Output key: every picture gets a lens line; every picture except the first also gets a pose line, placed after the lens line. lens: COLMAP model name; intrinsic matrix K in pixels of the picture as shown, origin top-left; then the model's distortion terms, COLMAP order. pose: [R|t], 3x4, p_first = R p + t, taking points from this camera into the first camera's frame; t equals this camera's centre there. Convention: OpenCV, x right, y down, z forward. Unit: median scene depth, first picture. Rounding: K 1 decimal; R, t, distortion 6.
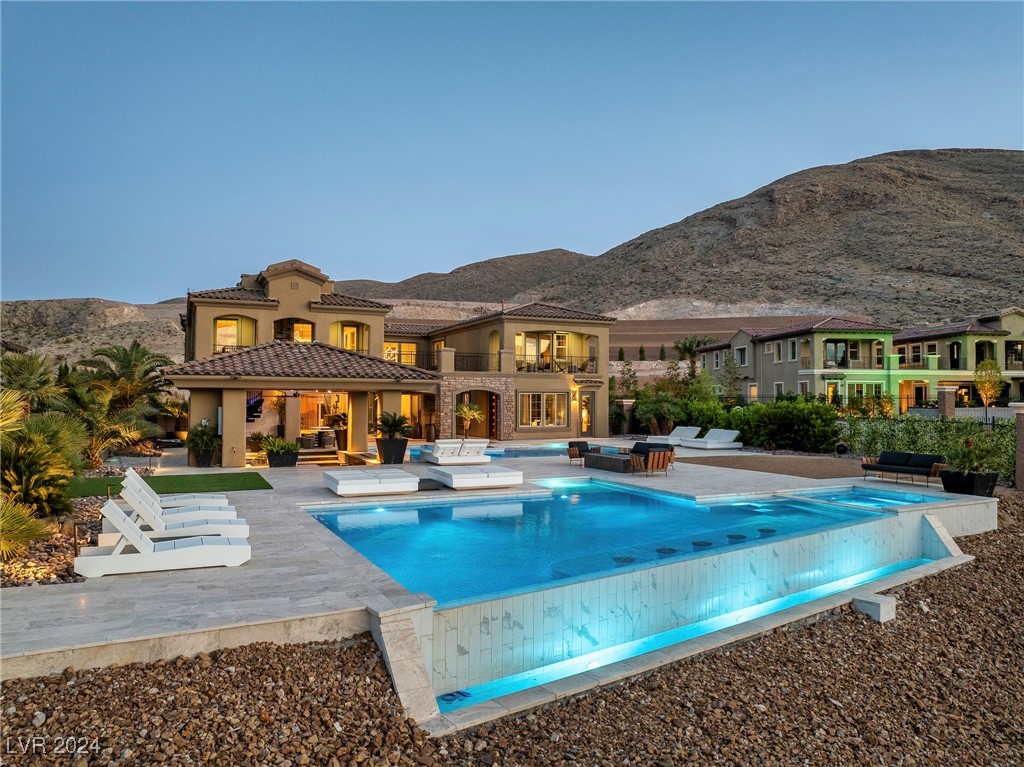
lens RADIAL K [[718.2, 0, 518.0], [0, 718.2, 382.2], [0, 0, 1]] dist [-0.032063, -0.008354]
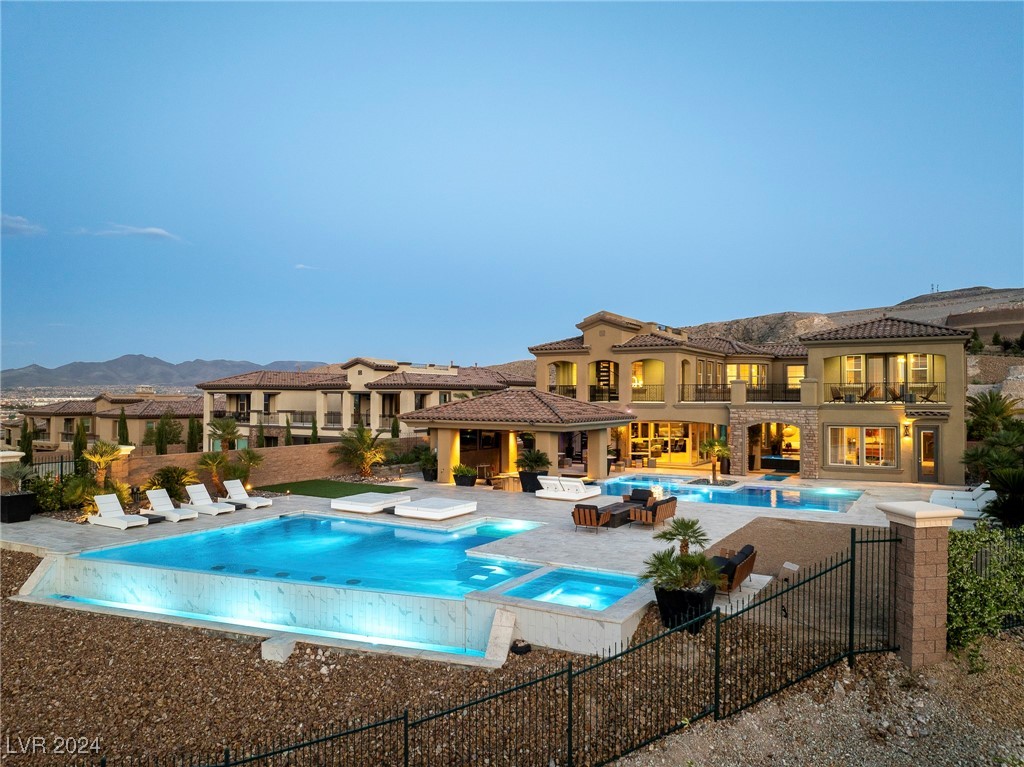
lens RADIAL K [[718.2, 0, 518.0], [0, 718.2, 382.2], [0, 0, 1]] dist [-0.032063, -0.008354]
pose [[0.561500, -0.019953, -0.827236, 0.592428], [0.019385, 0.999752, -0.010956, -0.043002], [0.827249, -0.009884, 0.561748, 0.214609]]
